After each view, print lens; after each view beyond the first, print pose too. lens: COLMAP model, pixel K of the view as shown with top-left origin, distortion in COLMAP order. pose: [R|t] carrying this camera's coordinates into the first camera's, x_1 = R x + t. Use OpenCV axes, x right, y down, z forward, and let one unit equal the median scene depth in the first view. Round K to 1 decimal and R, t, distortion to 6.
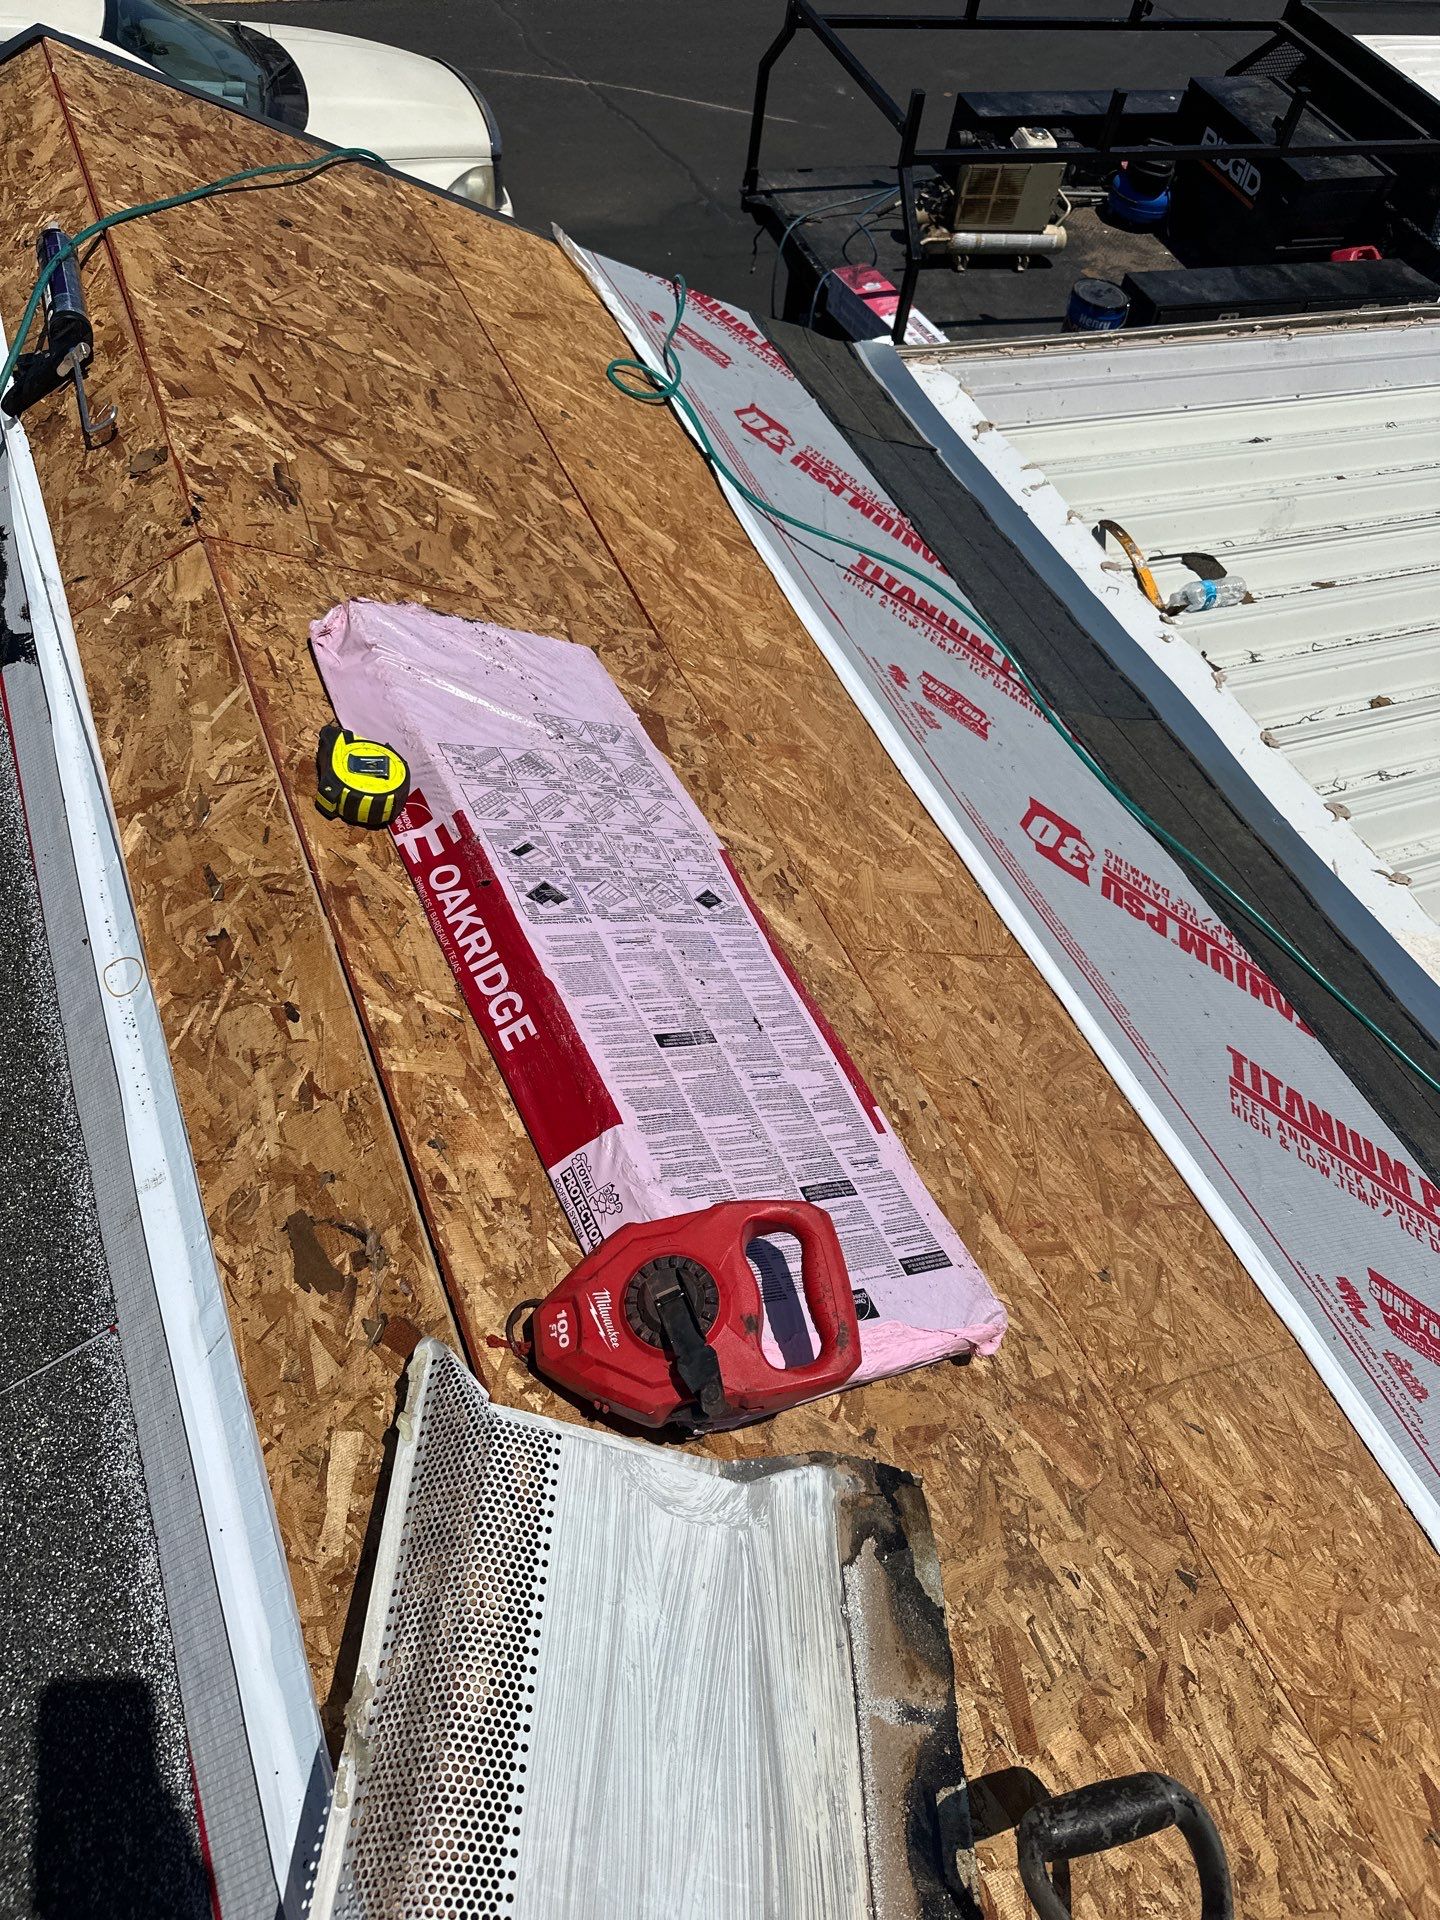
lens RADIAL K [[1389.2, 0, 758.1], [0, 1389.2, 912.1], [0, 0, 1]] dist [0.086508, -0.146519]
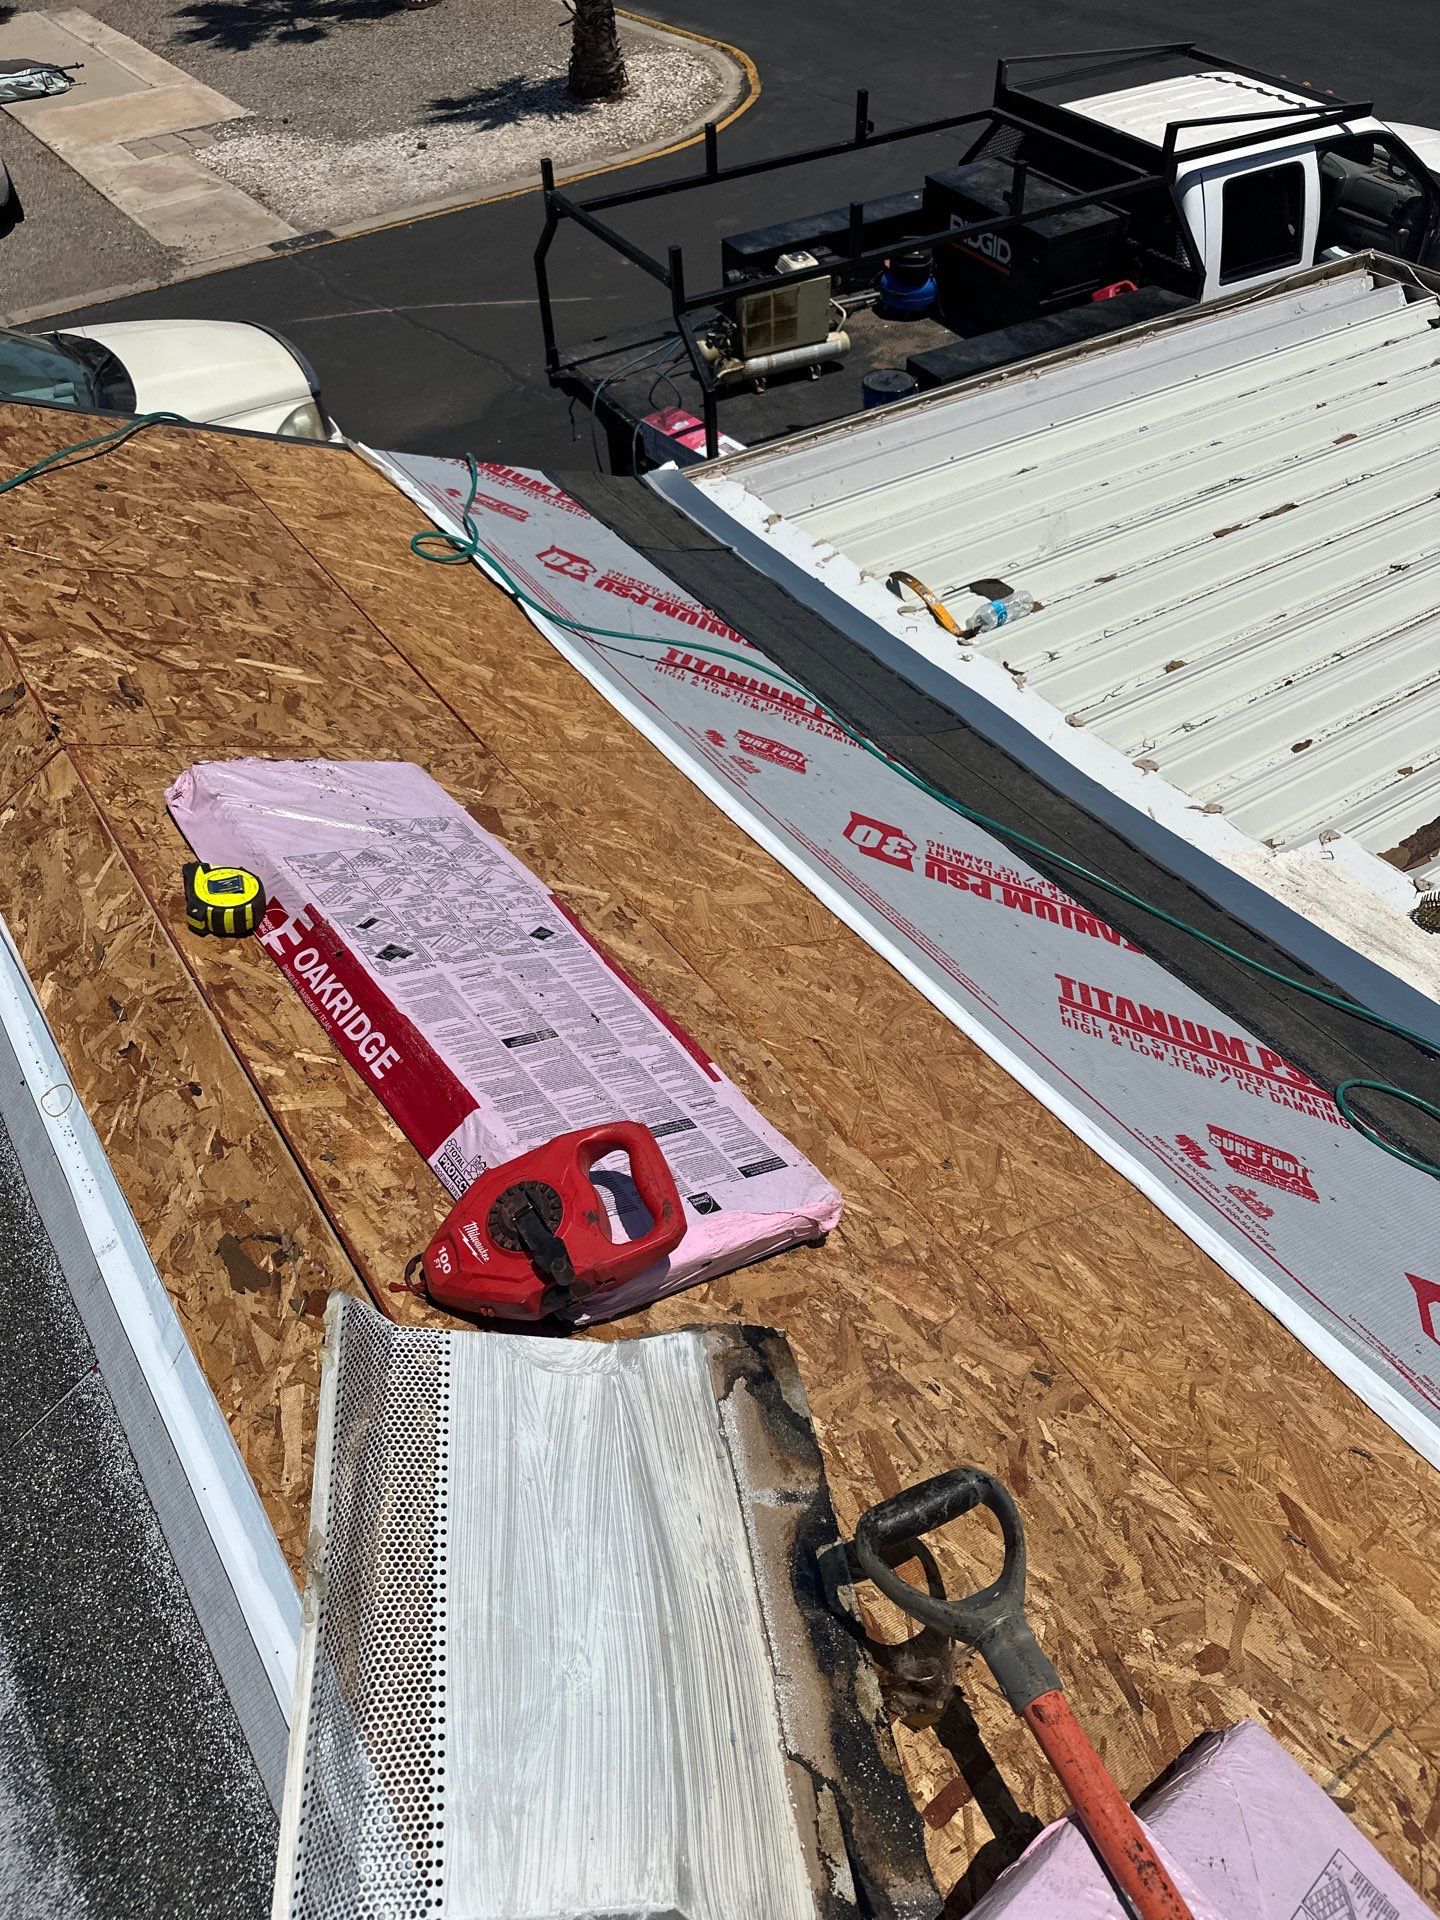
lens RADIAL K [[1379.5, 0, 755.8], [0, 1379.5, 952.2], [0, 0, 1]] dist [0.145586, -0.311892]
pose [[0.970589, -0.240701, 0.004368, 0.143530], [0.240399, 0.968087, -0.070829, 0.145290], [0.012820, 0.069796, 0.997479, -0.183740]]
